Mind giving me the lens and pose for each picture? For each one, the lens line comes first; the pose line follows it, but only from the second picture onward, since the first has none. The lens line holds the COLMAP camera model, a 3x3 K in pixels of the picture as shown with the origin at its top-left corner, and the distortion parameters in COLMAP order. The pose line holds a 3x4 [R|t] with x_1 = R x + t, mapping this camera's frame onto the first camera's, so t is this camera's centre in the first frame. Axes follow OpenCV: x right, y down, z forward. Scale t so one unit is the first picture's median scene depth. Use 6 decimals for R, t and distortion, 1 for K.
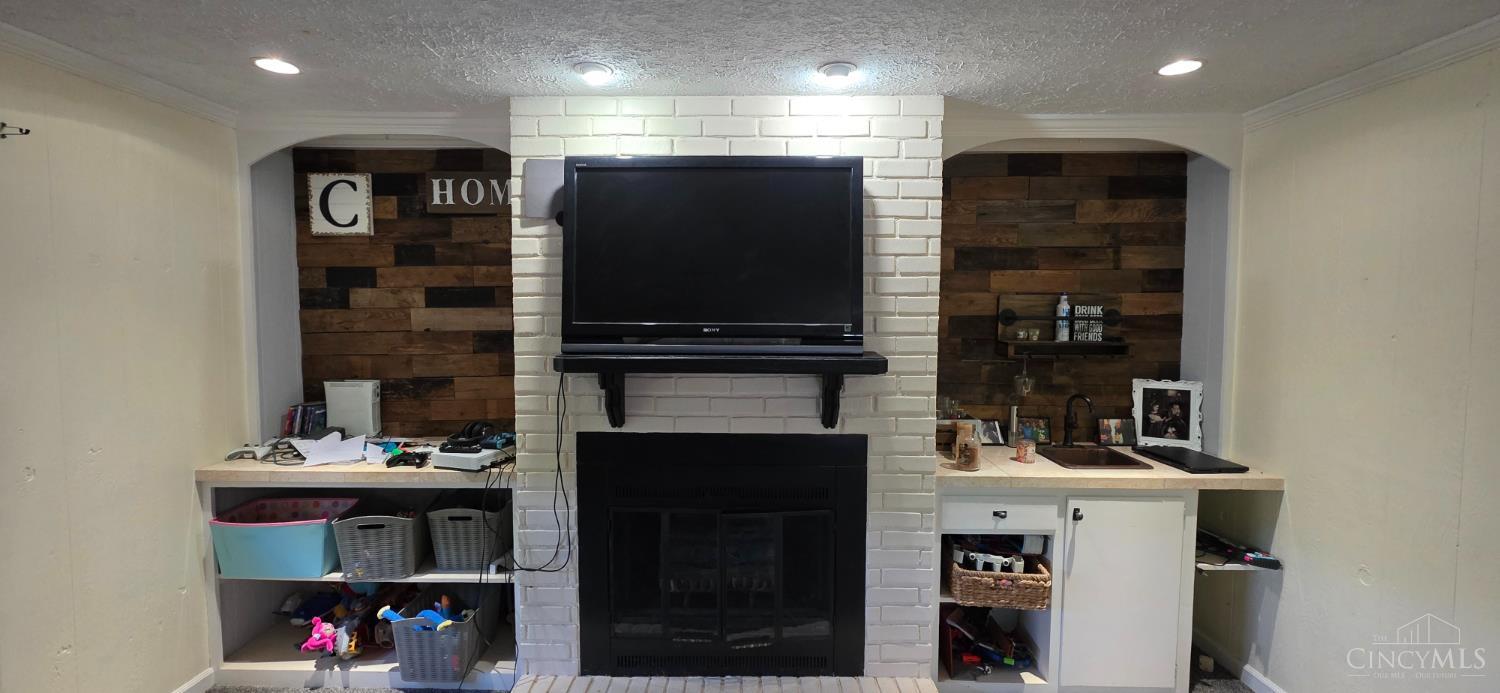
lens RADIAL K [[596.5, 0, 746.9], [0, 596.5, 338.5], [0, 0, 1]] dist [0.000236, 0.000013]
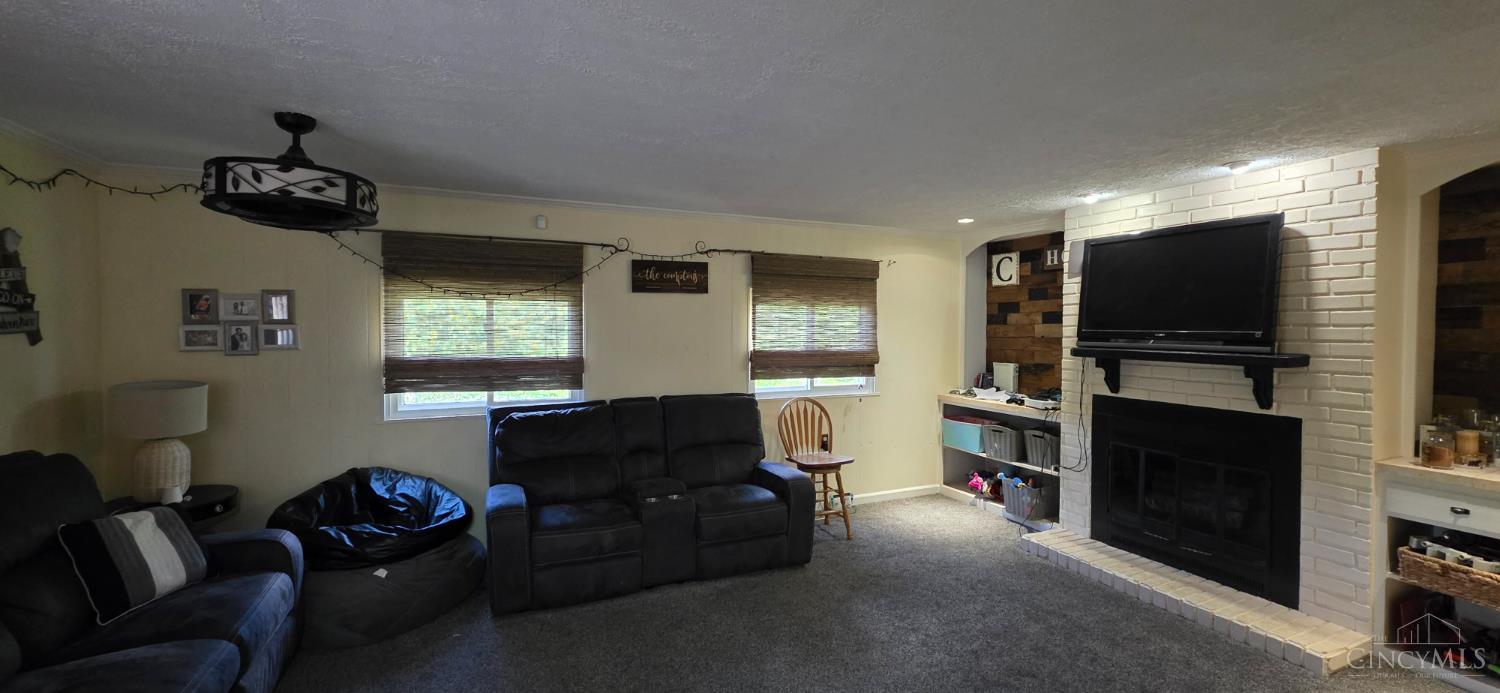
lens RADIAL K [[596.5, 0, 746.9], [0, 596.5, 338.5], [0, 0, 1]] dist [0.000236, 0.000013]
pose [[0.409427, 0.017566, -0.912174, 0.860815], [-0.054484, 0.998501, -0.005227, 0.058409], [0.910715, 0.051839, 0.409770, -0.617281]]
